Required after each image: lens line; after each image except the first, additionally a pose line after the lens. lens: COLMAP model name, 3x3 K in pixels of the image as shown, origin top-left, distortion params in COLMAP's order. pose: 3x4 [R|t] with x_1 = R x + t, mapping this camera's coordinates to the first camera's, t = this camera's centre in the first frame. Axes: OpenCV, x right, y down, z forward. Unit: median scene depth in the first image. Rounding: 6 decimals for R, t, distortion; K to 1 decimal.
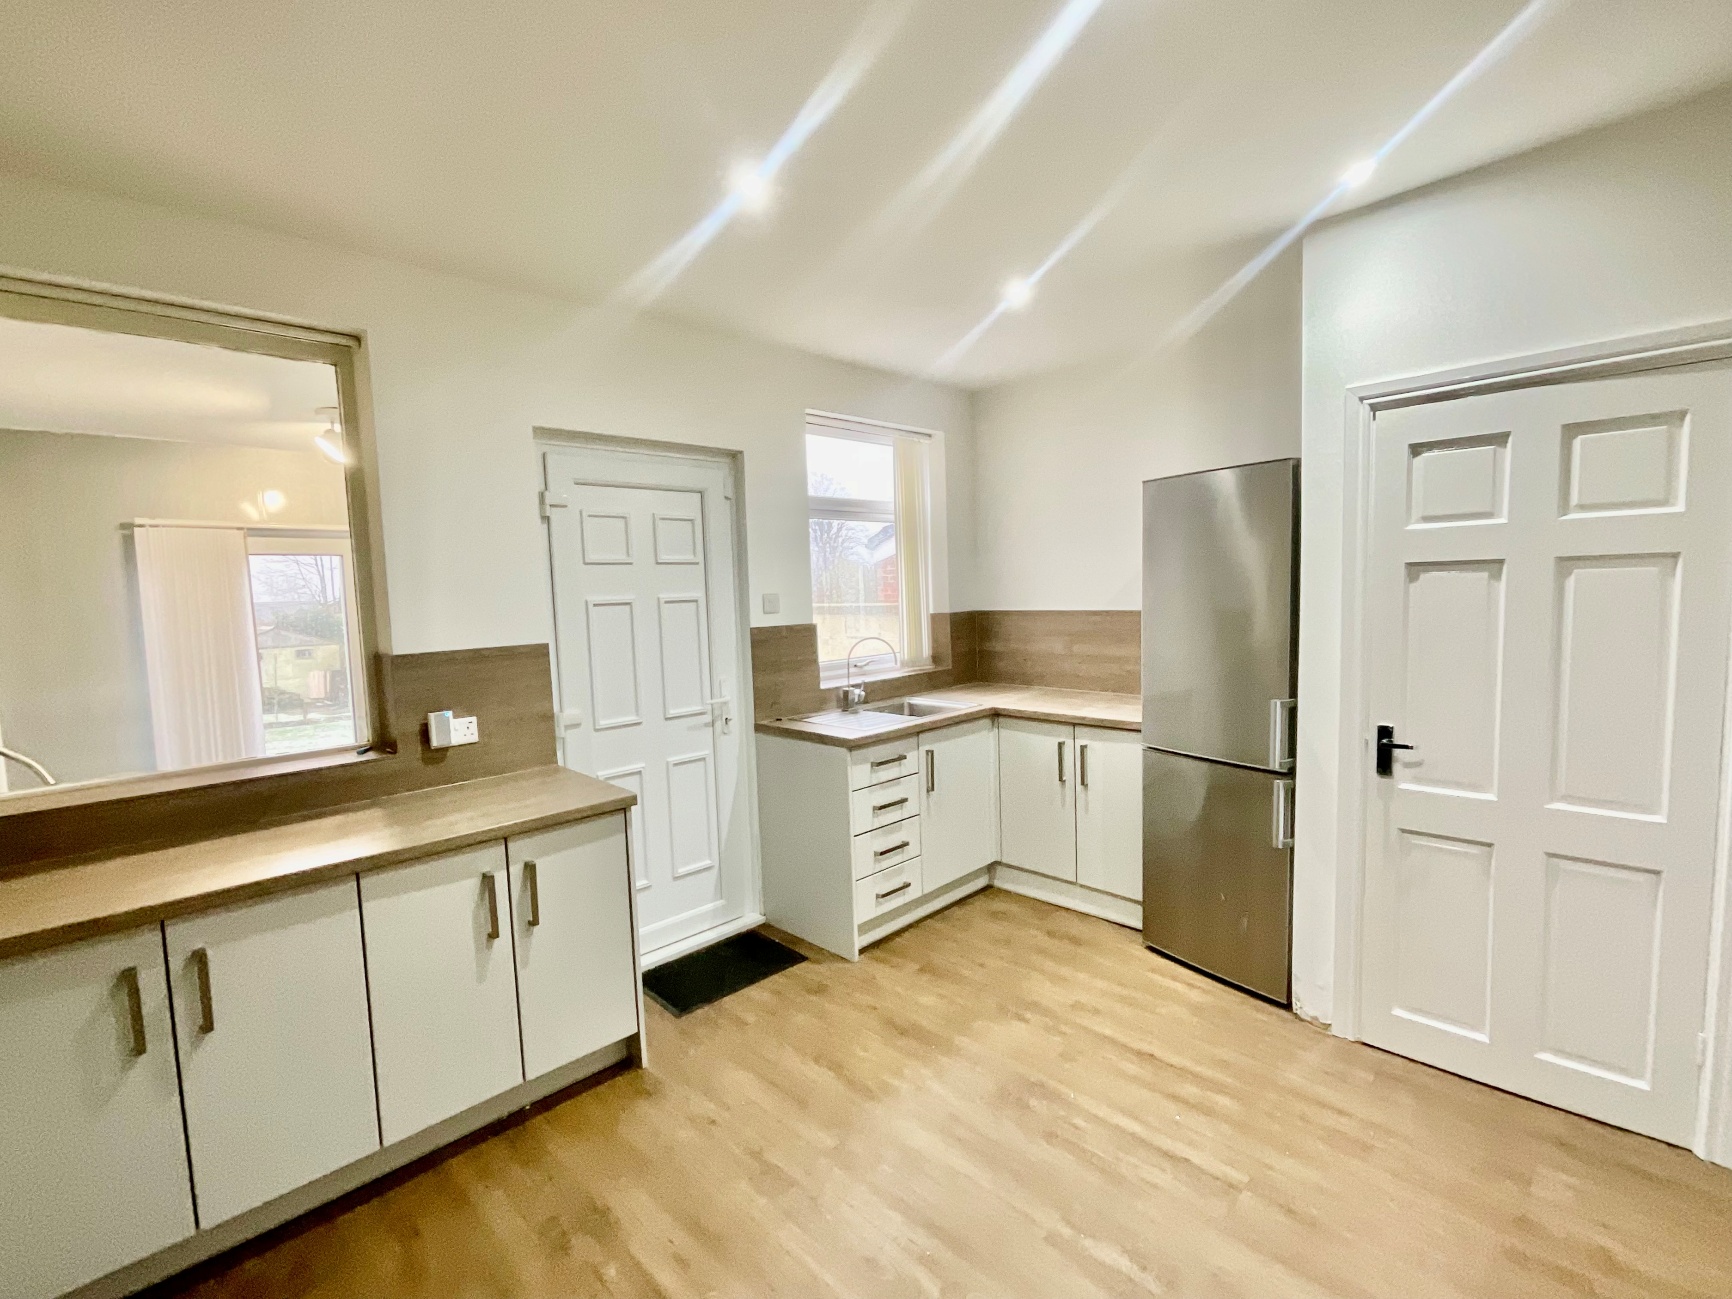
lens RADIAL K [[771.1, 0, 869.9], [0, 771.1, 653.3], [0, 0, 1]] dist [-0.001960, 0.000130]
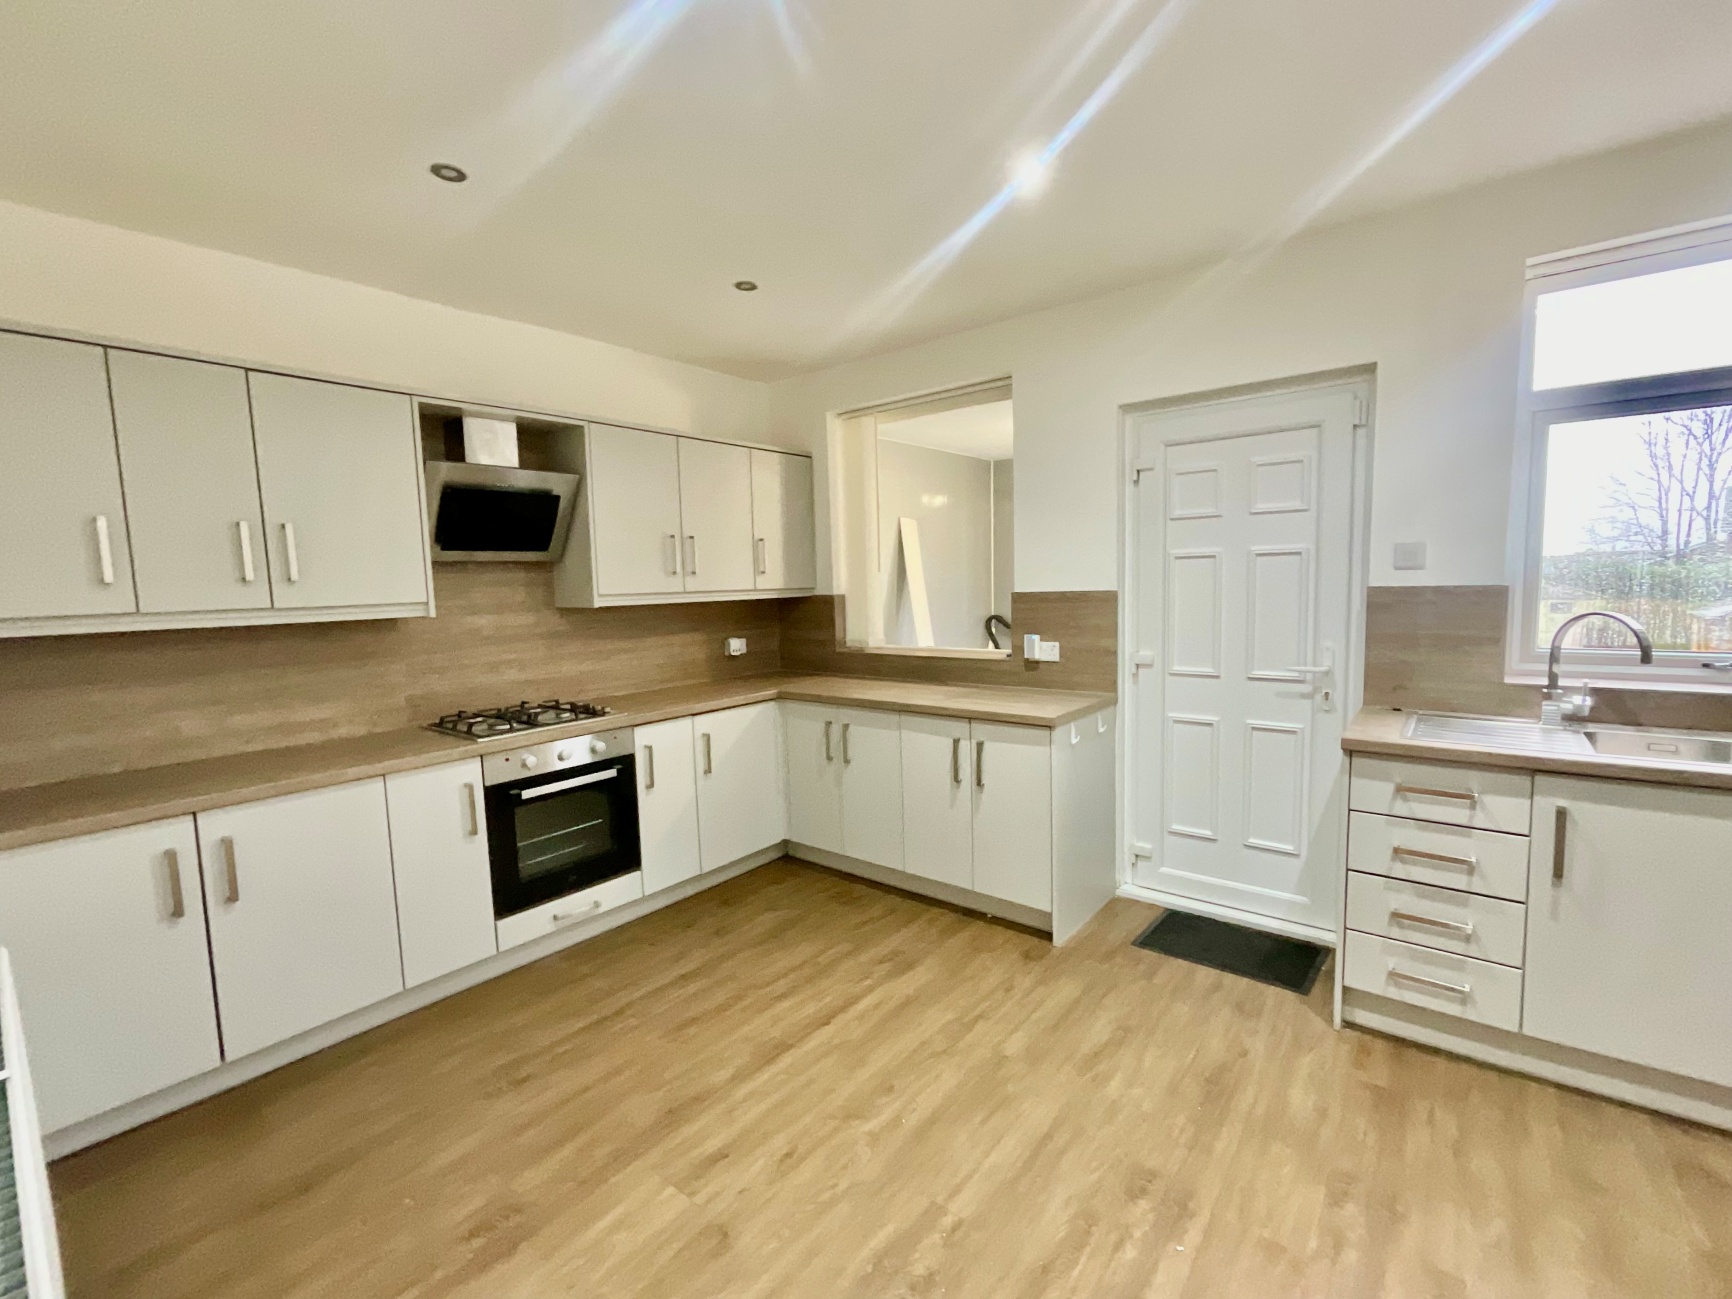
lens RADIAL K [[758.8, 0, 871.7], [0, 758.8, 651.0], [0, 0, 1]] dist [0.000041, -0.000027]
pose [[0.116975, 0.126259, -0.985076, 0.722422], [-0.060048, 0.990970, 0.119884, -0.039408], [0.991318, 0.045128, 0.123501, 0.507383]]
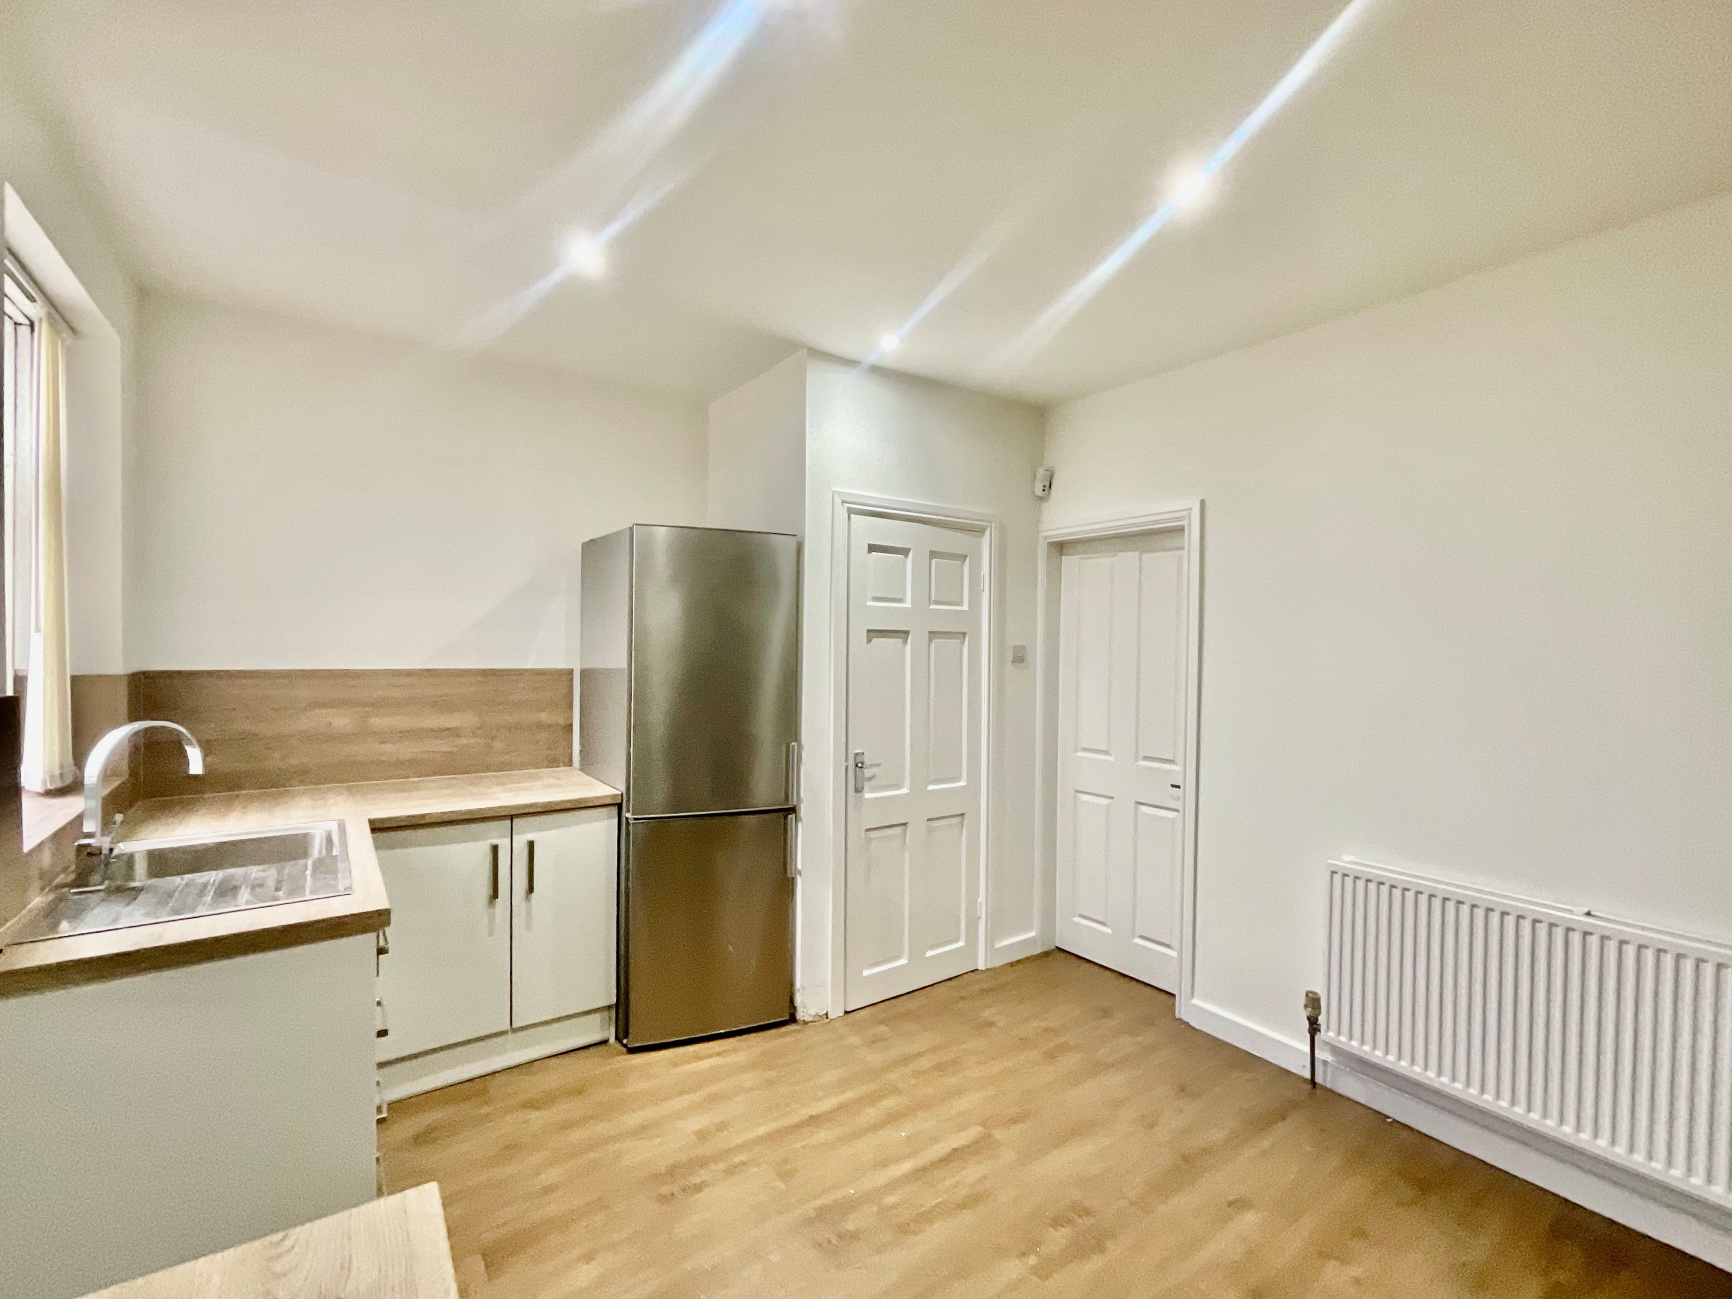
lens RADIAL K [[771.1, 0, 869.9], [0, 771.1, 653.3], [0, 0, 1]] dist [-0.001960, 0.000130]
pose [[0.176004, 0.022479, 0.984133, -0.546292], [0.065745, 0.997239, -0.034536, -0.024551], [-0.982192, 0.070780, 0.174040, 0.652949]]
